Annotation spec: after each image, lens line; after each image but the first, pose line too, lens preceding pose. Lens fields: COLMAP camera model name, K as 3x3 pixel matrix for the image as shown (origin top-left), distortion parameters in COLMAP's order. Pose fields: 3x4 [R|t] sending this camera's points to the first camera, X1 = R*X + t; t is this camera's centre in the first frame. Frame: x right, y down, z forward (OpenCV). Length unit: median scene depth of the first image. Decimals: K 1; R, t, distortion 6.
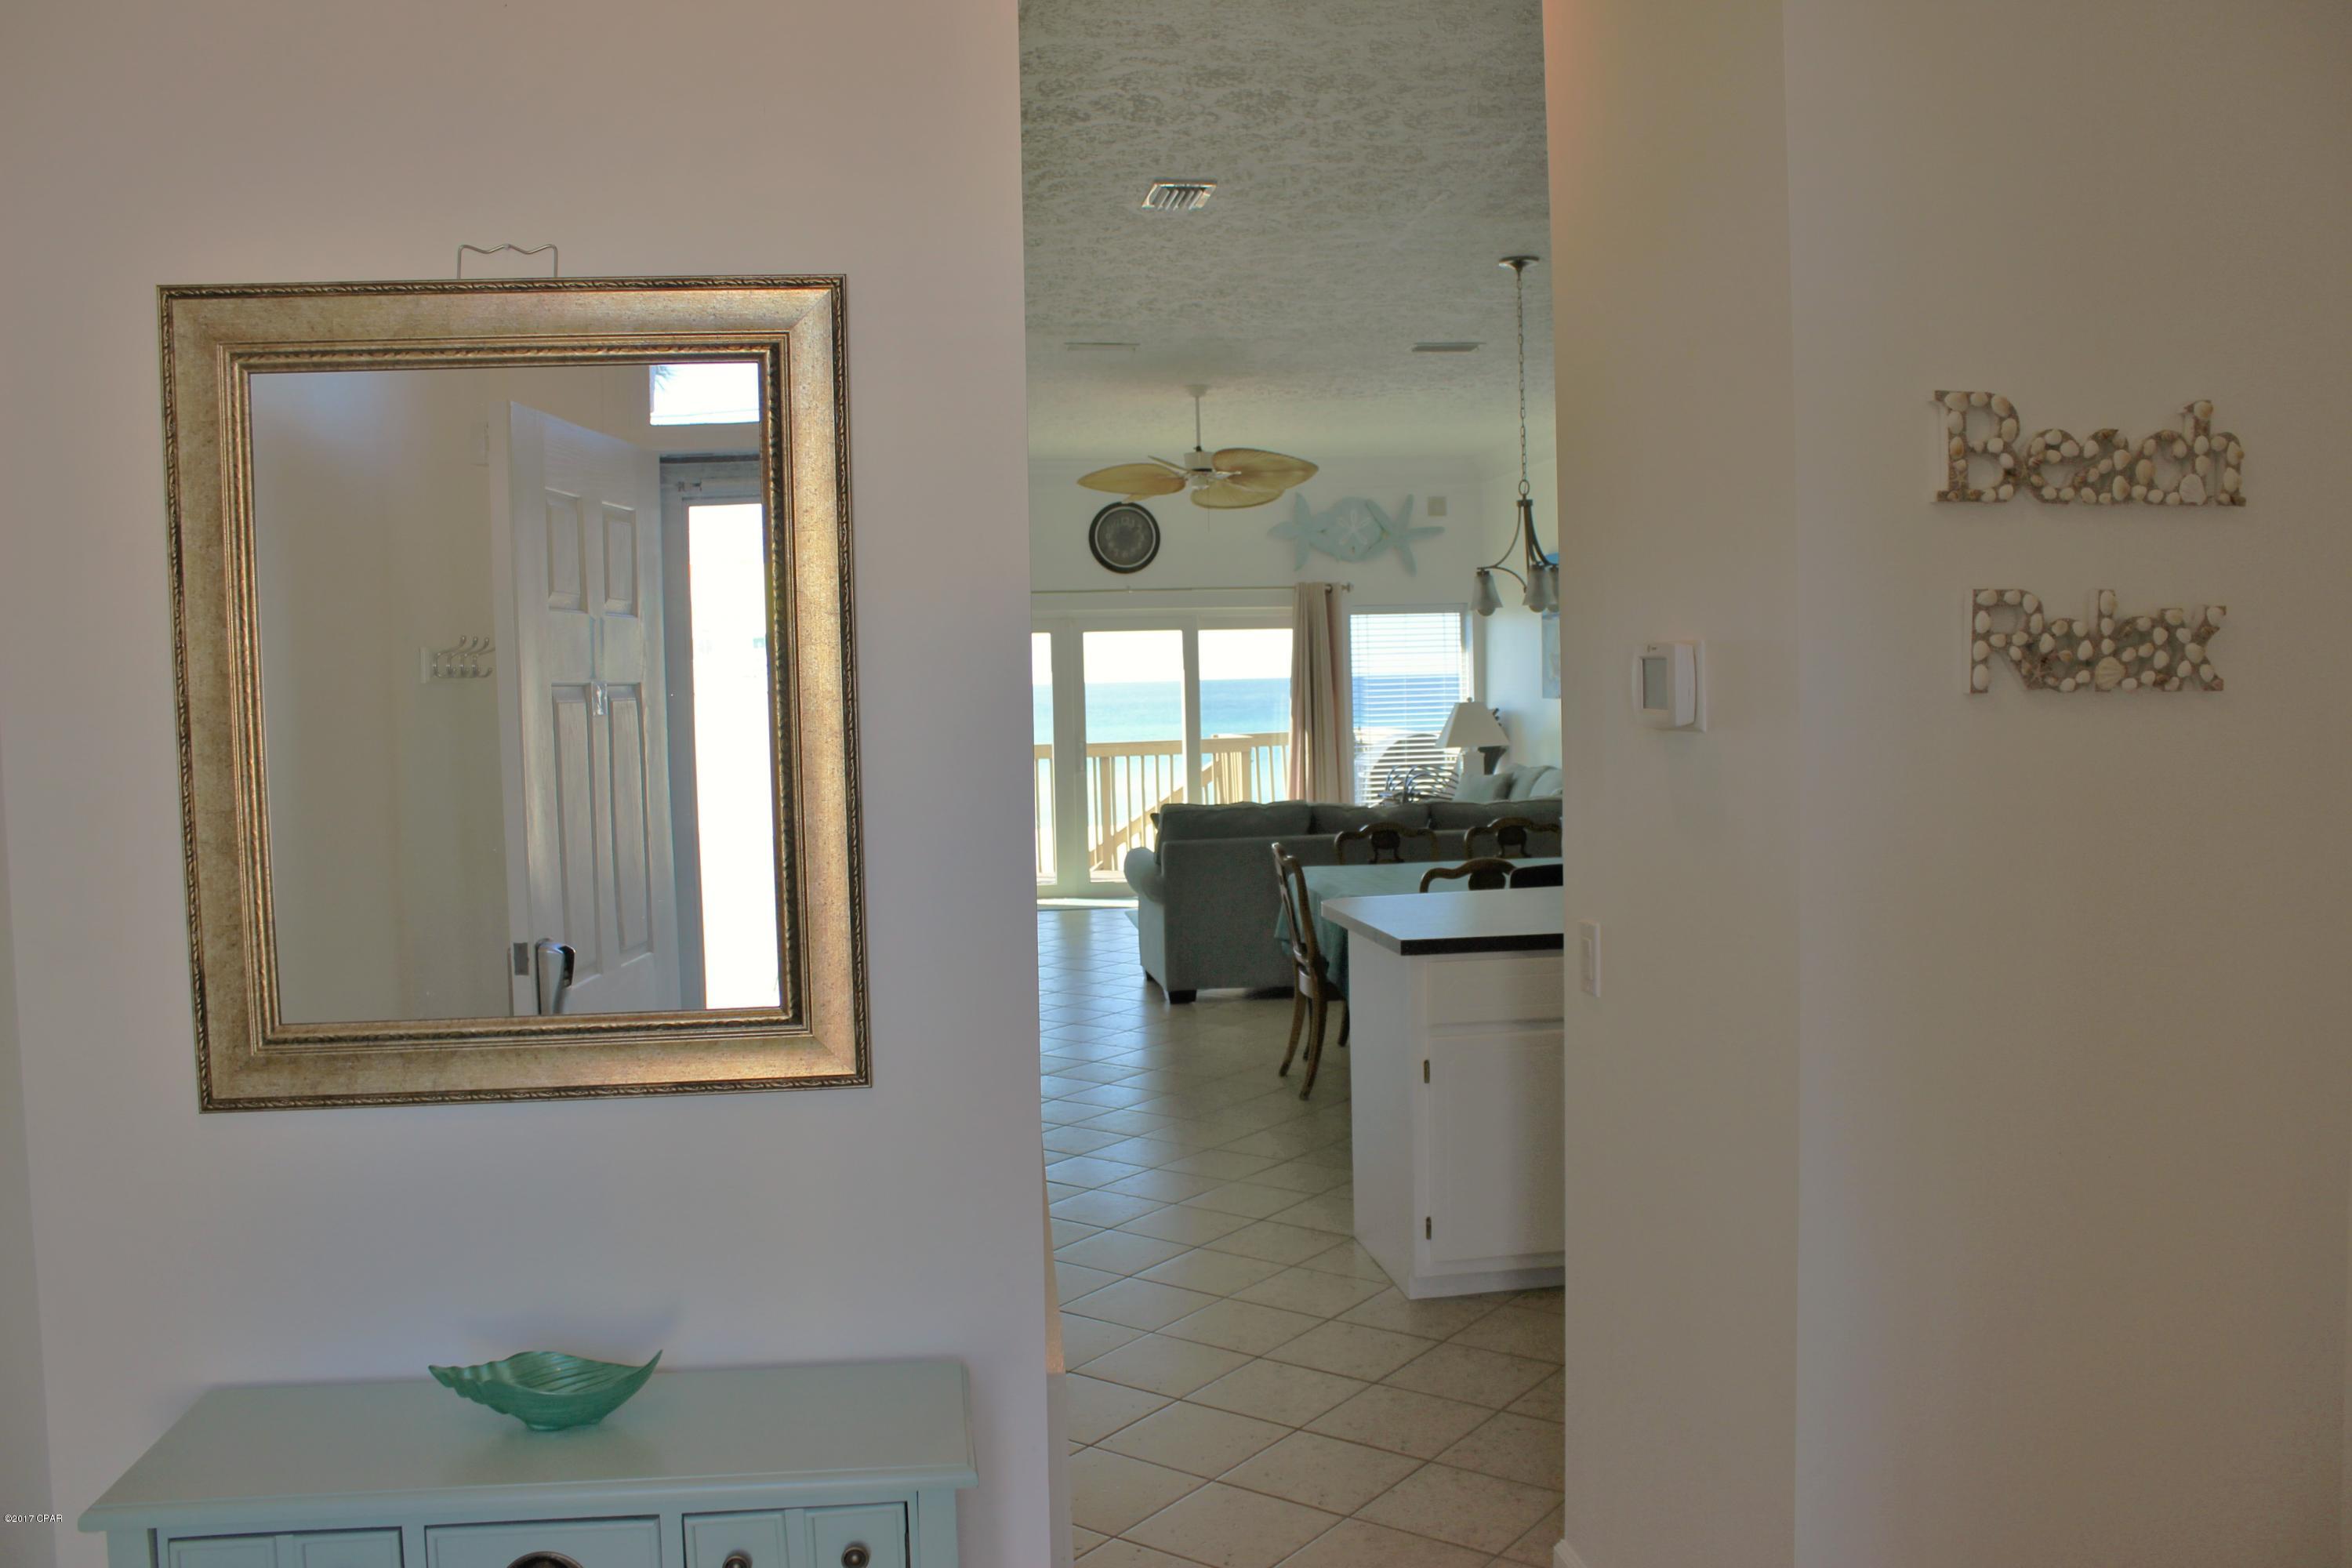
lens RADIAL K [[1961.3, 0, 1194.9], [0, 1961.3, 782.8], [0, 0, 1]] dist [-0.131283, 0.098944]
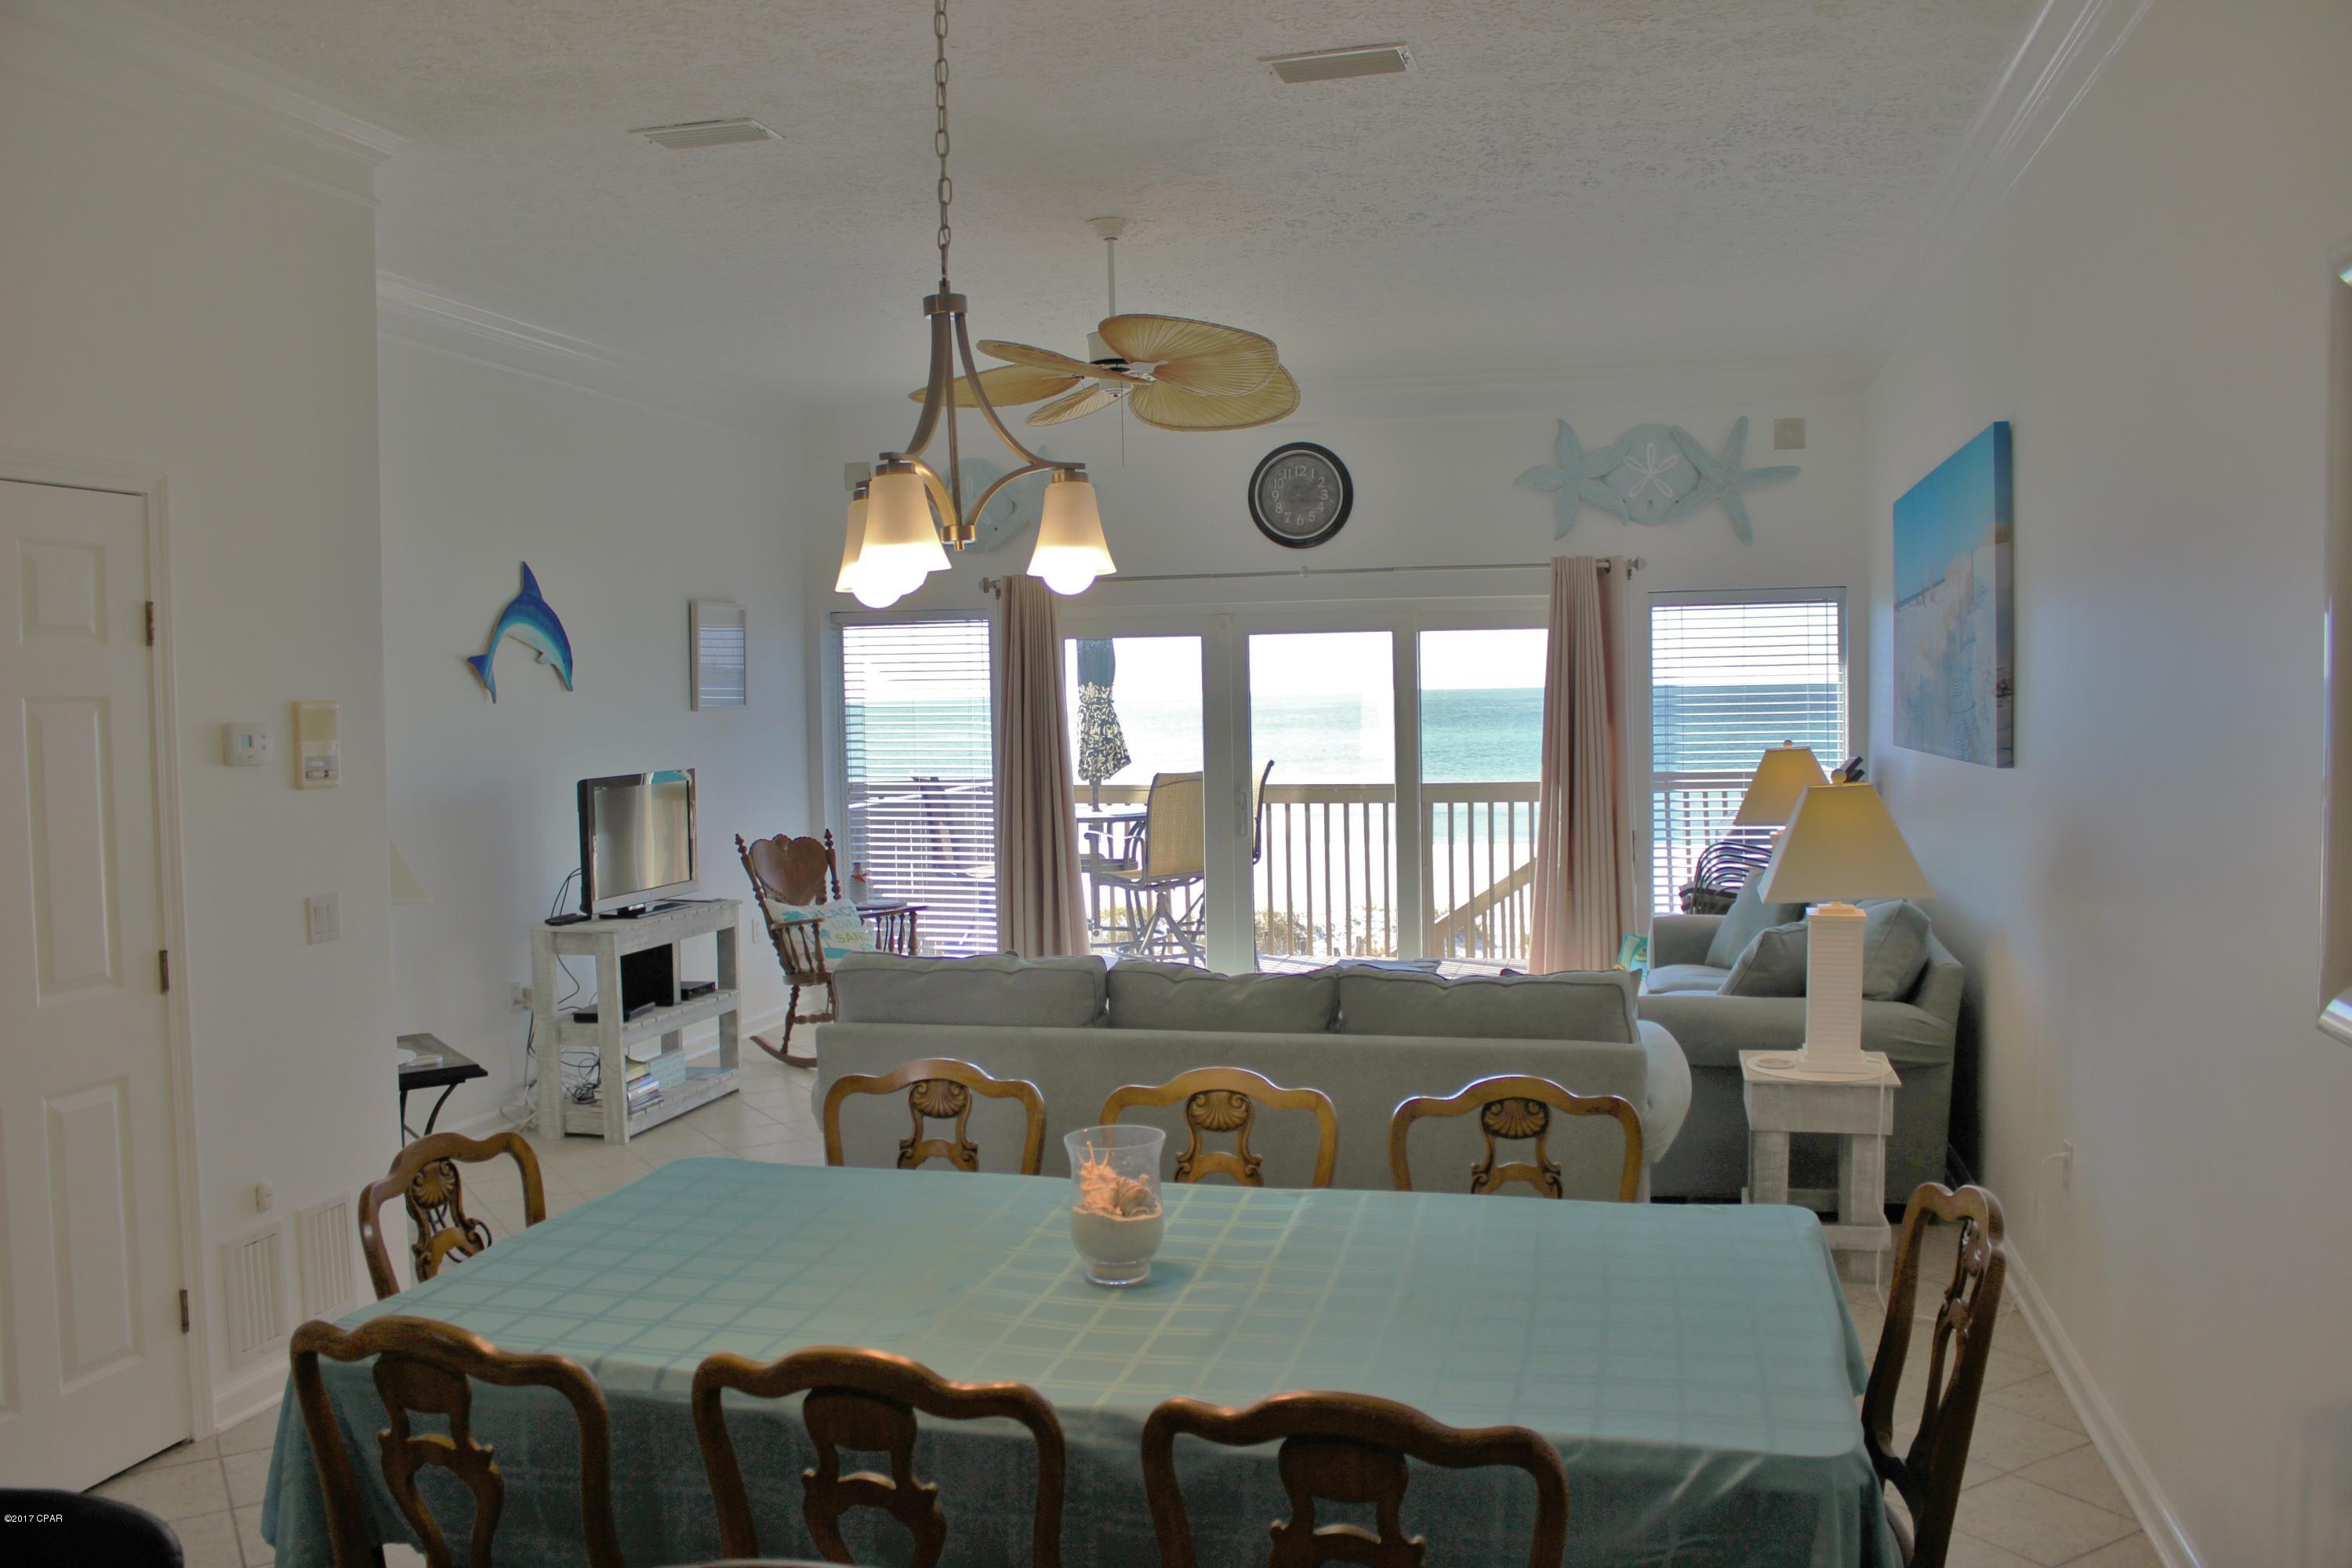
lens RADIAL K [[1961.3, 0, 1181.1], [0, 1961.3, 784.0], [0, 0, 1]] dist [-0.131283, 0.098944]
pose [[0.920473, 0.025420, -0.389979, 0.191081], [-0.024880, 0.999670, 0.006436, -0.027666], [0.390014, 0.003779, 0.920801, 0.350235]]
